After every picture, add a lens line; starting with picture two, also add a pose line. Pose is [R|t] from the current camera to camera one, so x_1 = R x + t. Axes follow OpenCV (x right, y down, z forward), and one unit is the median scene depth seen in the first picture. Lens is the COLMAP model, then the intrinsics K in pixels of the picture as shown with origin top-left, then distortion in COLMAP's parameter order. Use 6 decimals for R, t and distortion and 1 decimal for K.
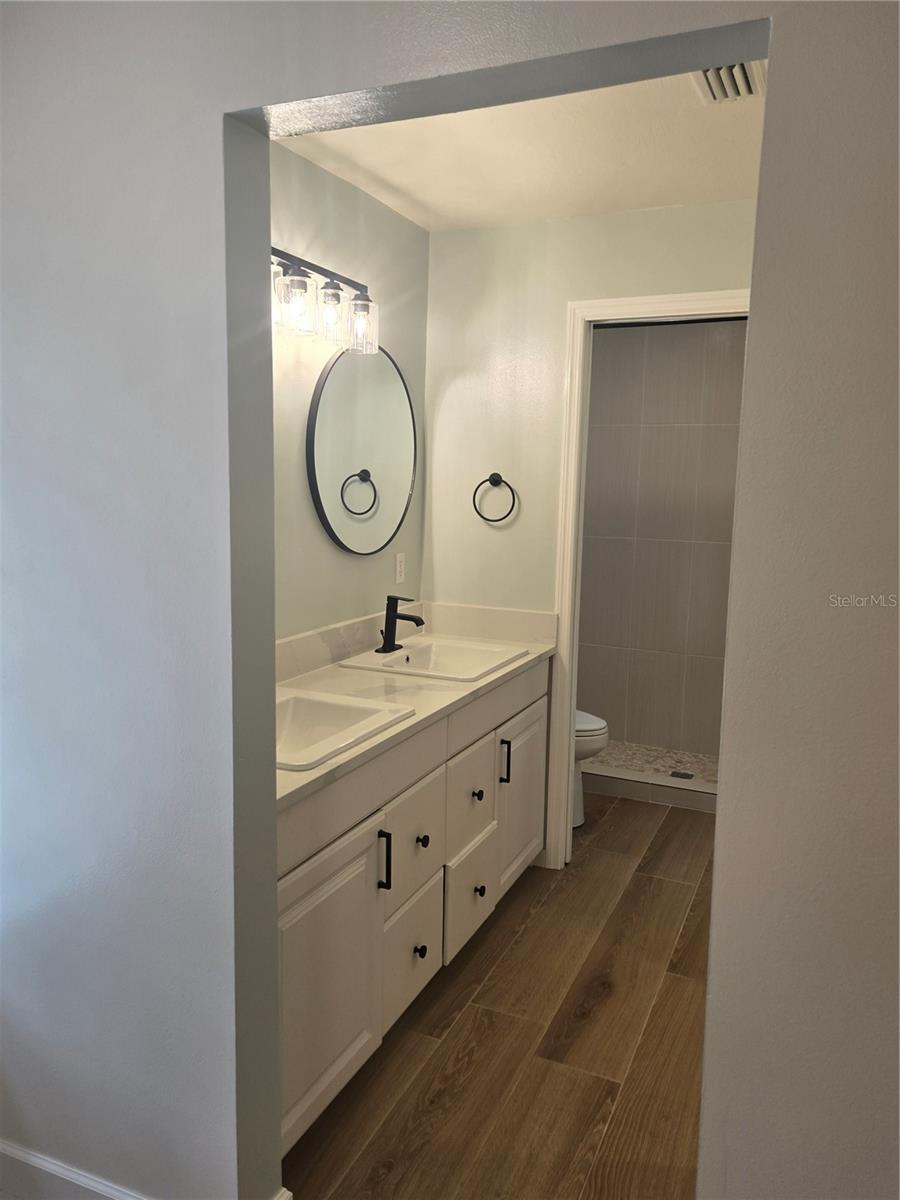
lens RADIAL K [[890.0, 0, 449.2], [0, 890.0, 597.2], [0, 0, 1]] dist [0.052745, -0.002708]
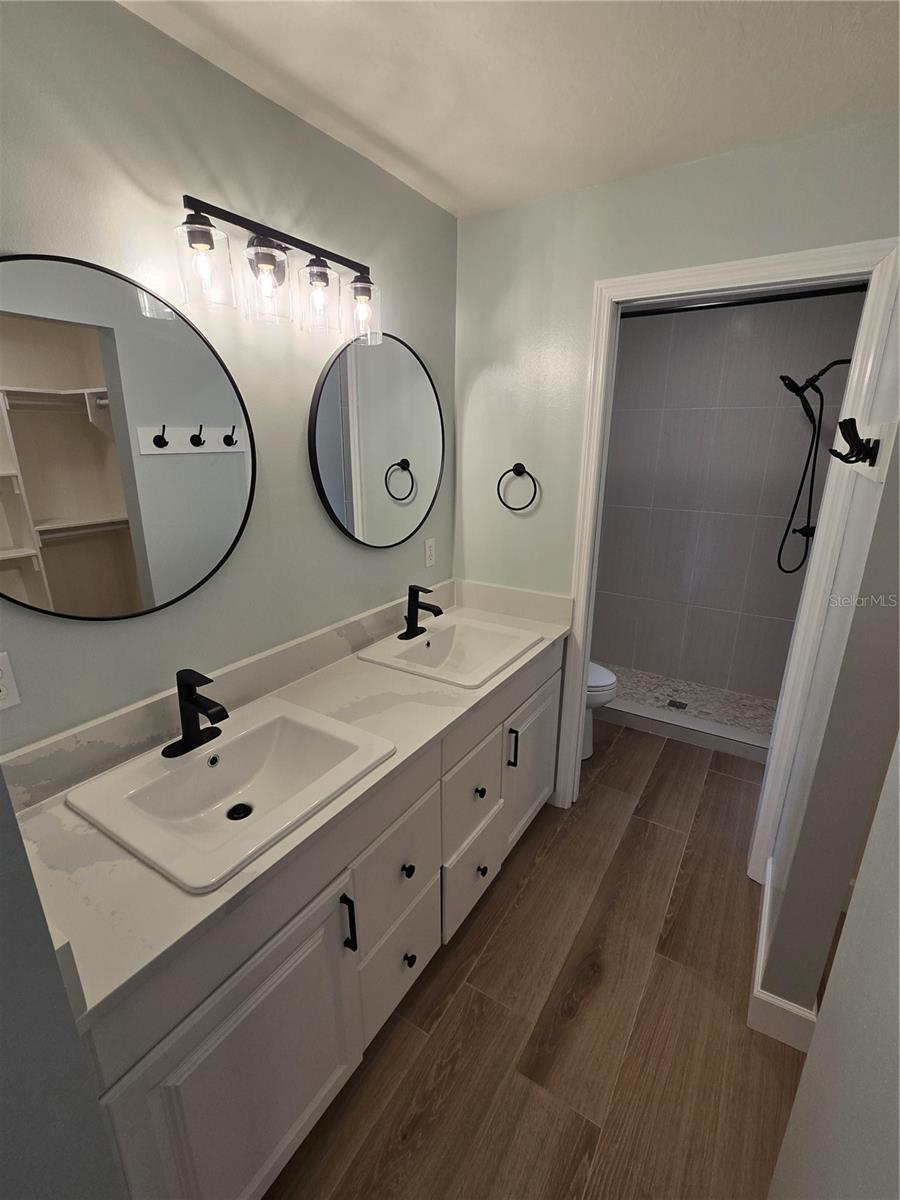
lens RADIAL K [[541.6, 0, 448.0], [0, 541.6, 609.0], [0, 0, 1]] dist [-0.008799, 0.004674]
pose [[0.990002, 0.026981, -0.138447, 0.070850], [-0.003651, 0.986107, 0.166070, -0.086302], [0.141004, -0.163905, 0.976347, 0.384377]]
